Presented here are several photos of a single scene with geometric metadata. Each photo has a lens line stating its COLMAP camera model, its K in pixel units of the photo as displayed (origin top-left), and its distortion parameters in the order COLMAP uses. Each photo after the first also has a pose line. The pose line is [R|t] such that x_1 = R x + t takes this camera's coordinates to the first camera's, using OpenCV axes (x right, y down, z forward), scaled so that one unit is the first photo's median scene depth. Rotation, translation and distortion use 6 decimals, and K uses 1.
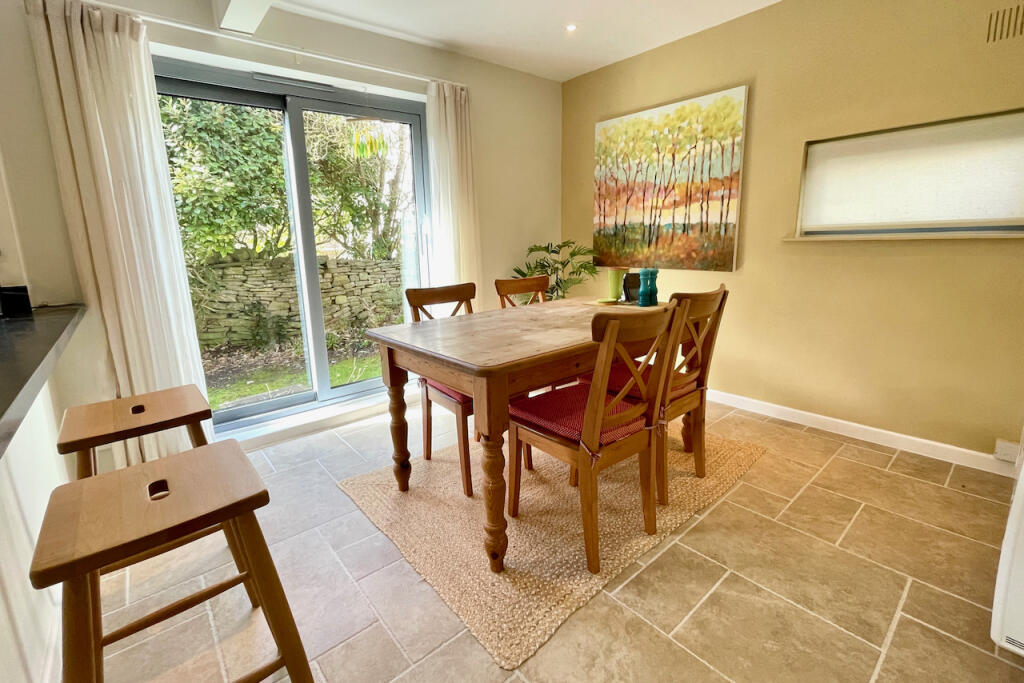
lens RADIAL K [[446.8, 0, 489.3], [0, 446.8, 317.9], [0, 0, 1]] dist [-0.003582, -0.000188]
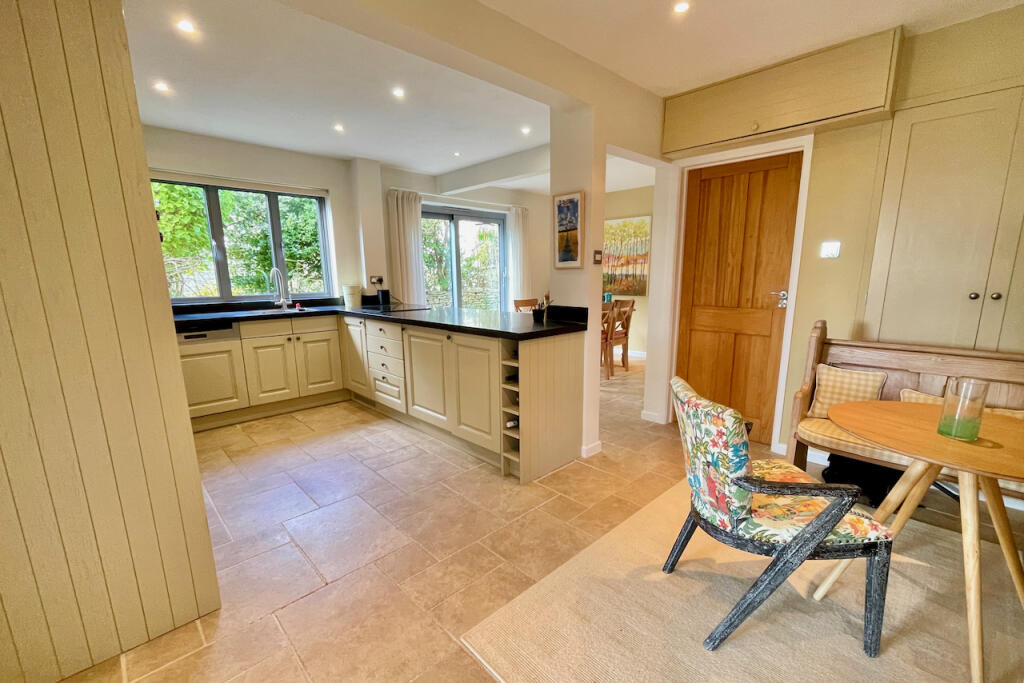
lens RADIAL K [[420.0, 0, 515.5], [0, 420.0, 351.9], [0, 0, 1]] dist [0.002815, 0.000260]
pose [[0.995429, 0.003653, 0.095437, -0.298301], [-0.003746, 0.999993, 0.000801, 0.170564], [-0.095433, -0.001155, 0.995435, -1.001463]]
